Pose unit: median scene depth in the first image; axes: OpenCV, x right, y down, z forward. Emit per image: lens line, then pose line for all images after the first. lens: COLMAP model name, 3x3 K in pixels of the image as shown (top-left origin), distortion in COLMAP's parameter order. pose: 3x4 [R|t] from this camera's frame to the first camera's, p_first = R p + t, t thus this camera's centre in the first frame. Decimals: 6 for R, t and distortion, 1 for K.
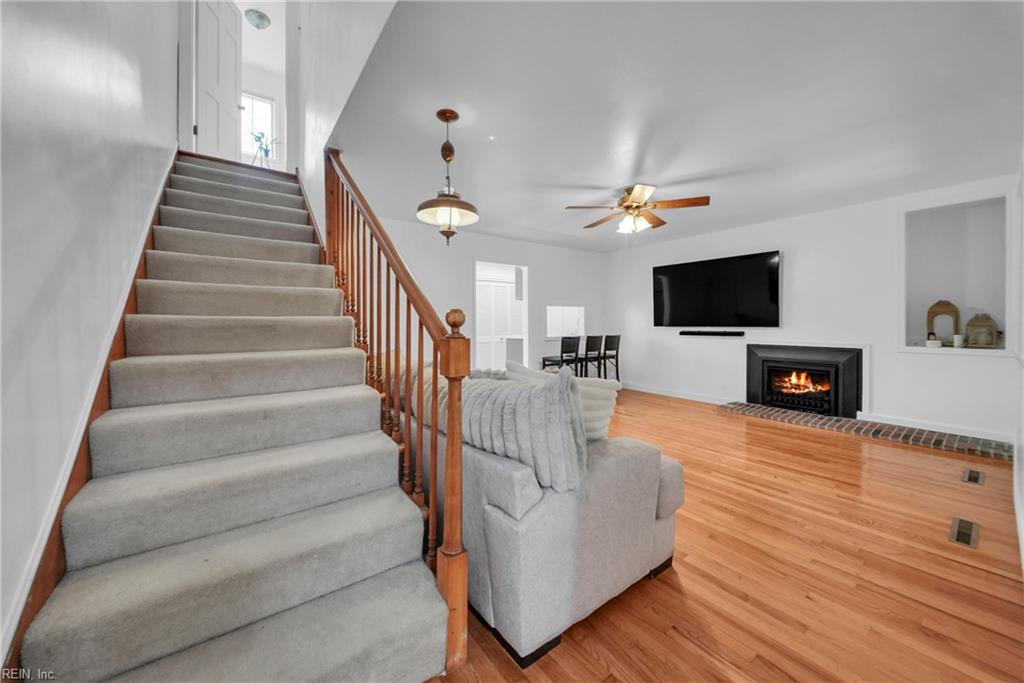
lens RADIAL K [[363.6, 0, 510.2], [0, 363.6, 334.4], [0, 0, 1]] dist [0.001868, -0.004042]
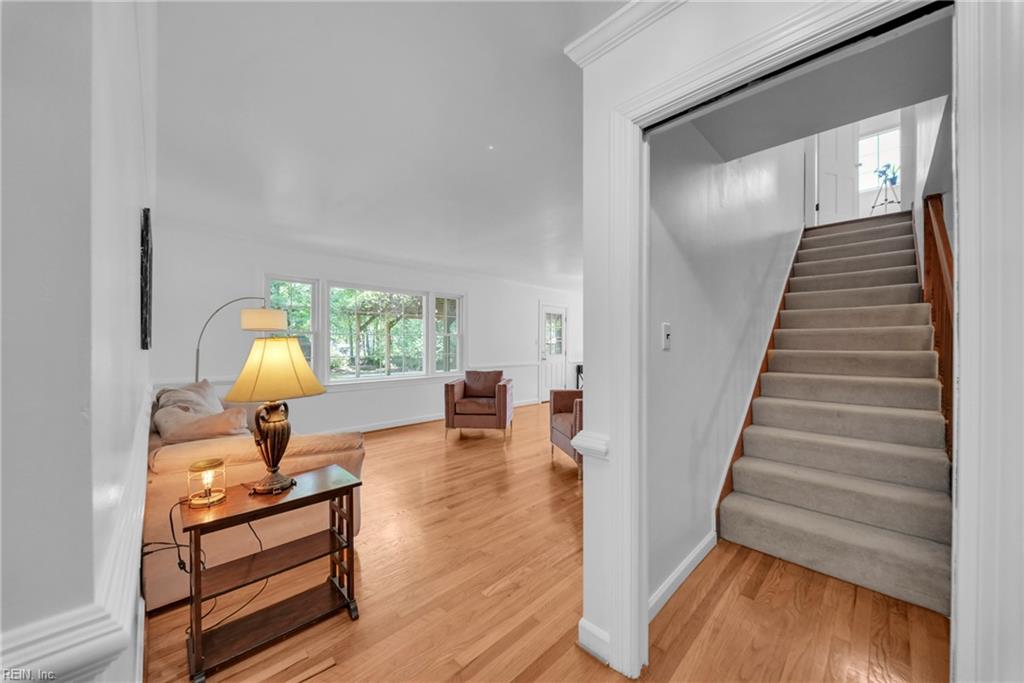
lens RADIAL K [[364.4, 0, 514.3], [0, 364.4, 351.7], [0, 0, 1]] dist [-0.002426, -0.000285]
pose [[0.146852, 0.015270, -0.989041, 0.456217], [-0.034162, 0.999363, 0.010358, -0.014231], [0.988568, 0.032266, 0.147280, -0.432135]]
